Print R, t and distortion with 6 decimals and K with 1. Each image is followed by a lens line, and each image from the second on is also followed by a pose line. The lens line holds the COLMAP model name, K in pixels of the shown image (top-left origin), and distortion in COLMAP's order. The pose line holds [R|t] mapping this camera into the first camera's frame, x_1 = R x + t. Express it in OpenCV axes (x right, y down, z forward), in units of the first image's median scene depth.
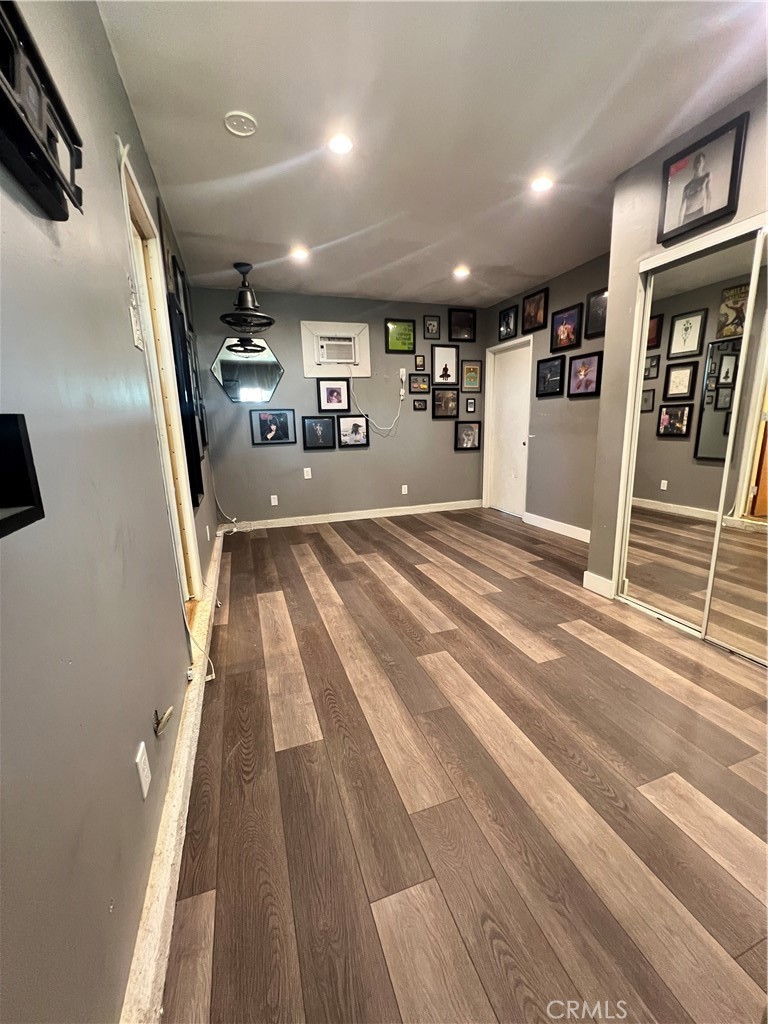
lens RADIAL K [[412.5, 0, 385.2], [0, 412.5, 511.6], [0, 0, 1]] dist [0.001179, -0.000390]
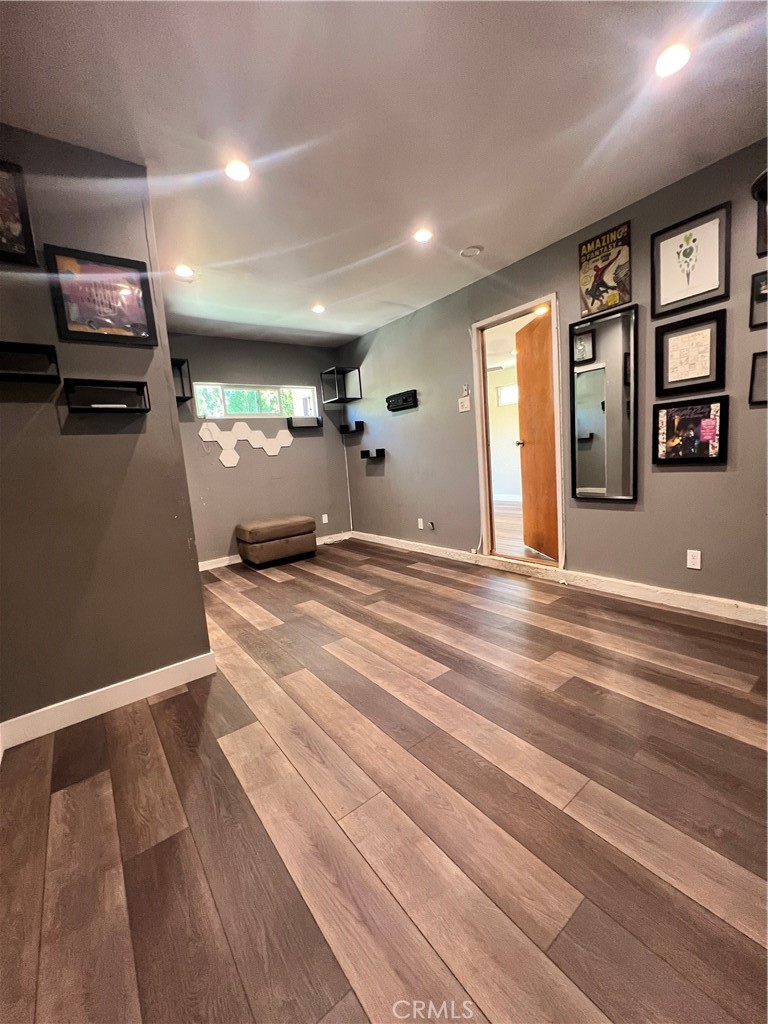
lens RADIAL K [[412.5, 0, 384.0], [0, 412.5, 509.2], [0, 0, 1]] dist [0.001179, -0.000390]
pose [[-0.948502, 0.135455, -0.286350, 0.377511], [0.034220, 0.942488, 0.332484, -0.368161], [0.314918, 0.305563, -0.898587, 1.773828]]
